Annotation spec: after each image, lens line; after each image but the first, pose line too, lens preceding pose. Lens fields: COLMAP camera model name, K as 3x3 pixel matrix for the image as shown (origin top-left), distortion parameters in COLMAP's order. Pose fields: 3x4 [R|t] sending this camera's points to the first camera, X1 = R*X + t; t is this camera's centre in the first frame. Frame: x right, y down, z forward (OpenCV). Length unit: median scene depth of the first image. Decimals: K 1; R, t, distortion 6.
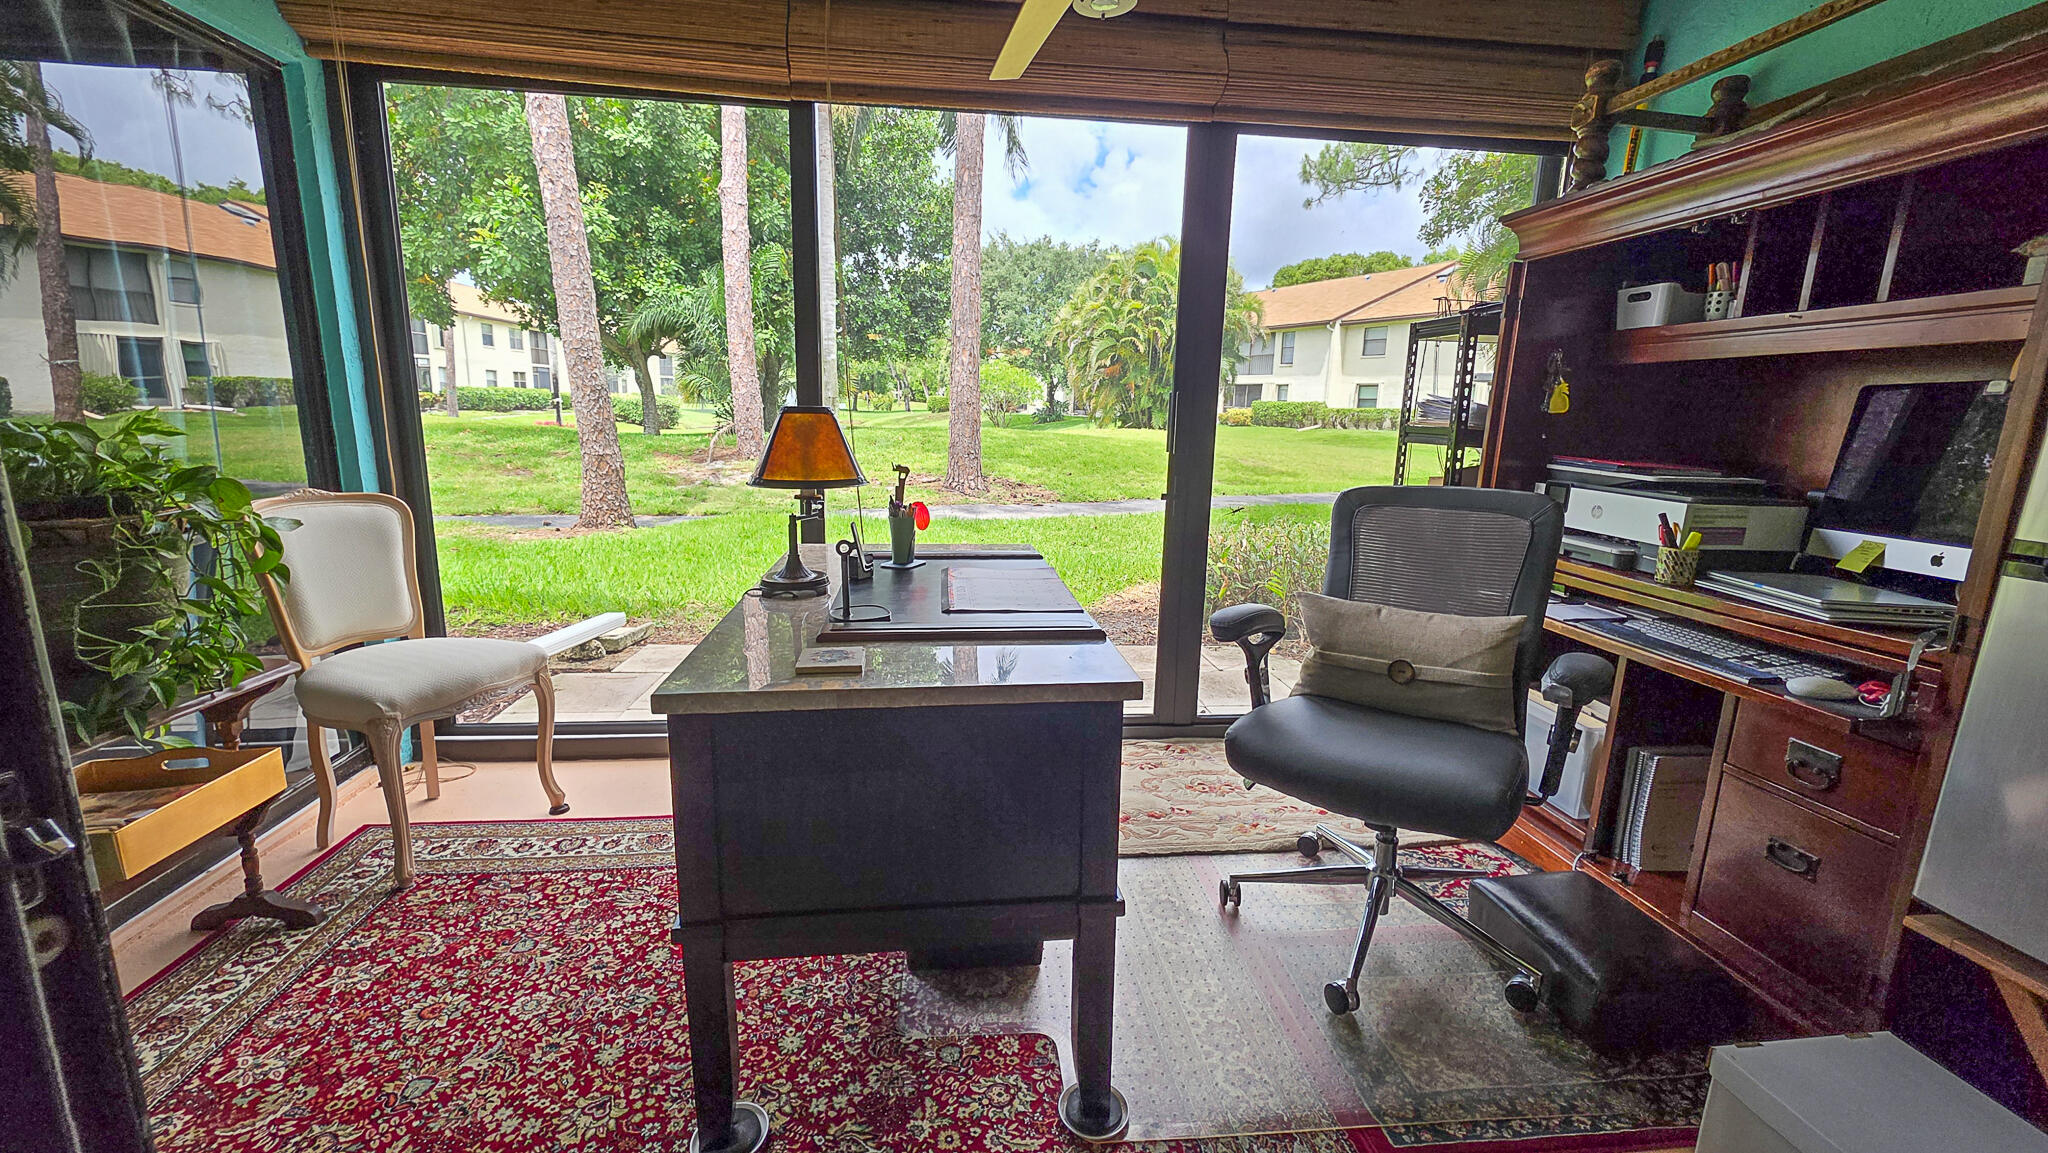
lens RADIAL K [[831.8, 0, 1023.9], [0, 831.8, 569.2], [0, 0, 1]] dist [0.000181, 0.000003]
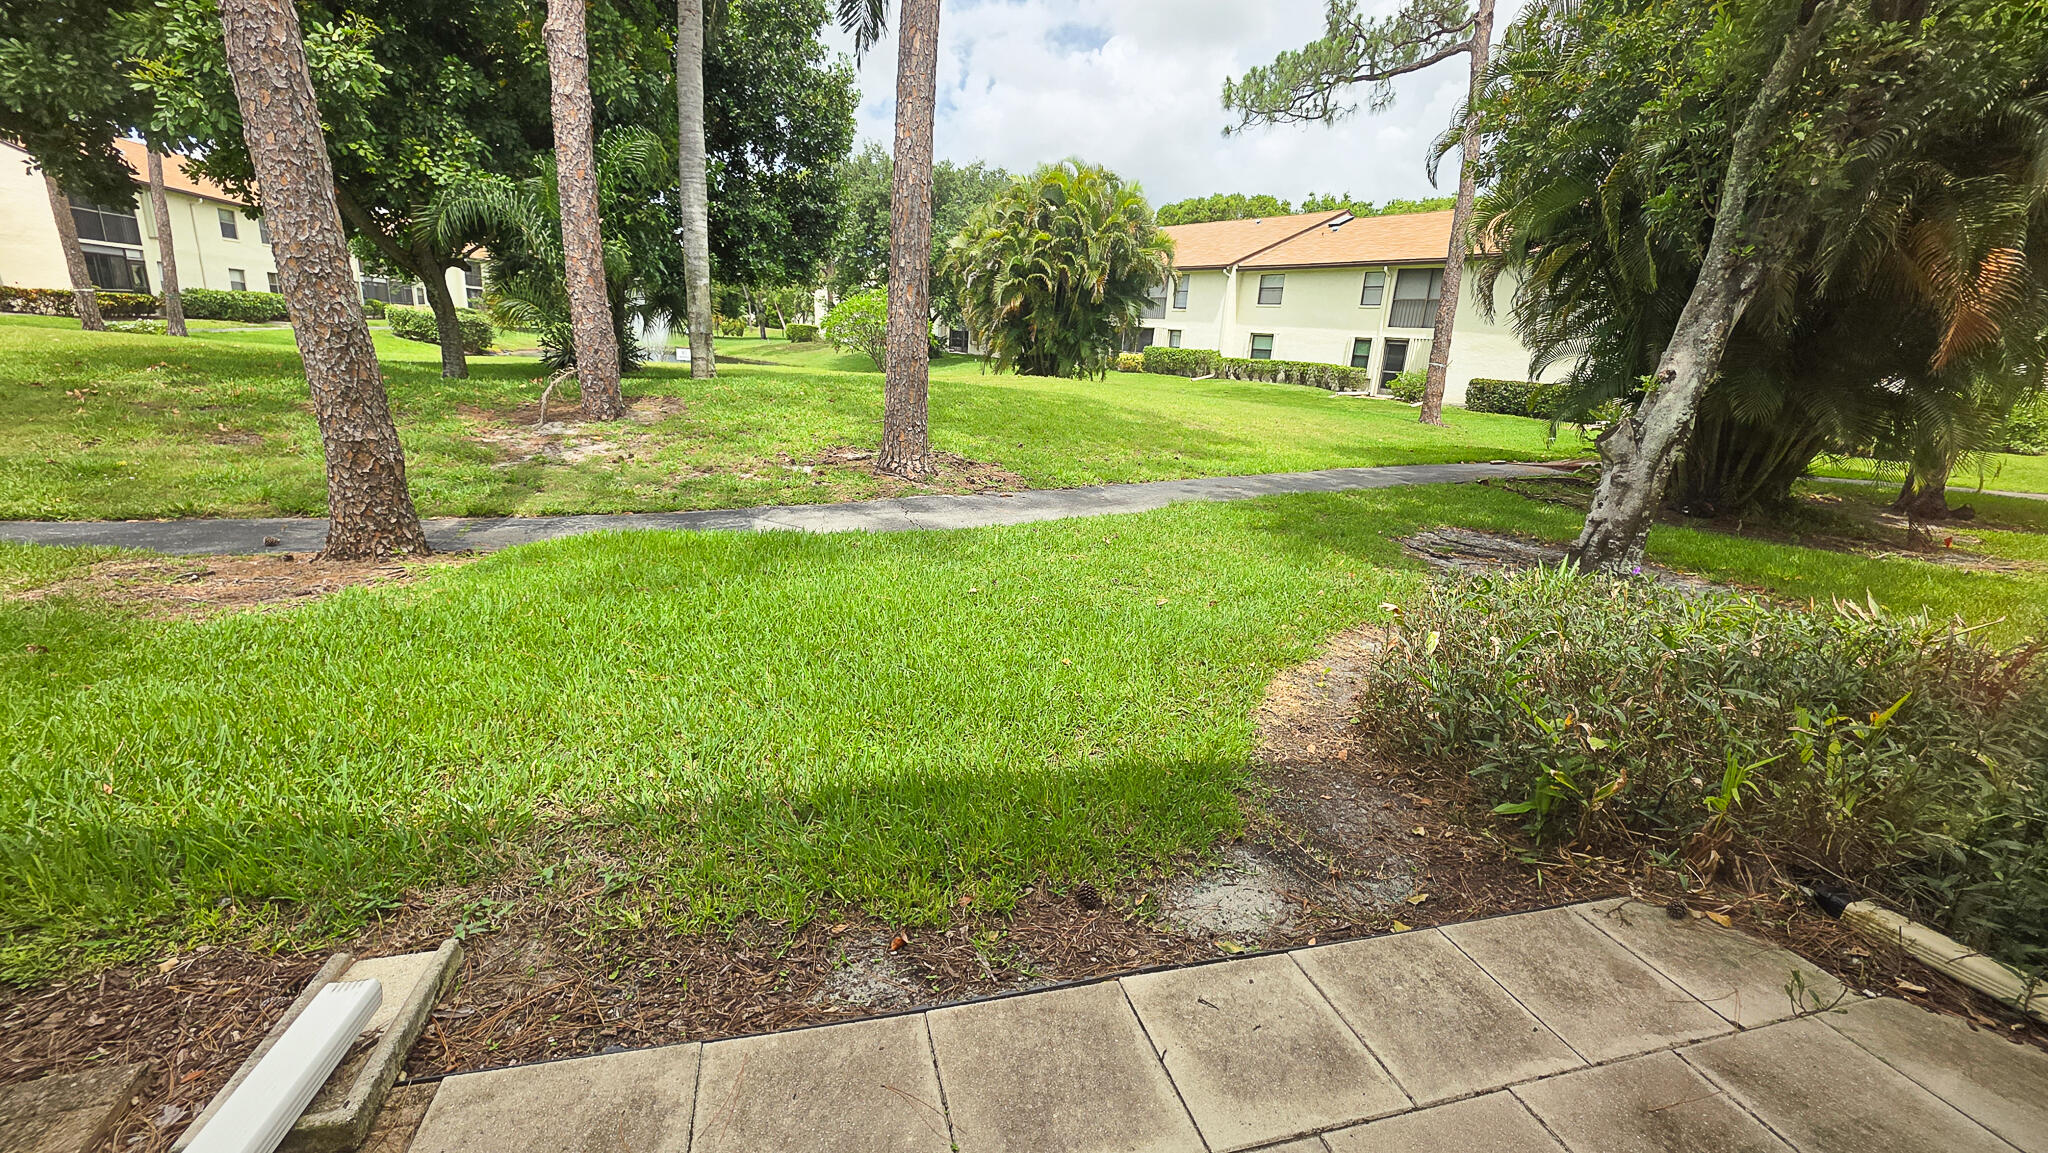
lens RADIAL K [[831.8, 0, 1023.9], [0, 831.8, 569.2], [0, 0, 1]] dist [0.000181, 0.000003]
pose [[0.985718, -0.005429, 0.168317, -0.040095], [-0.007550, 0.997050, 0.076379, -0.028156], [-0.168236, -0.076559, 0.982769, 0.094960]]
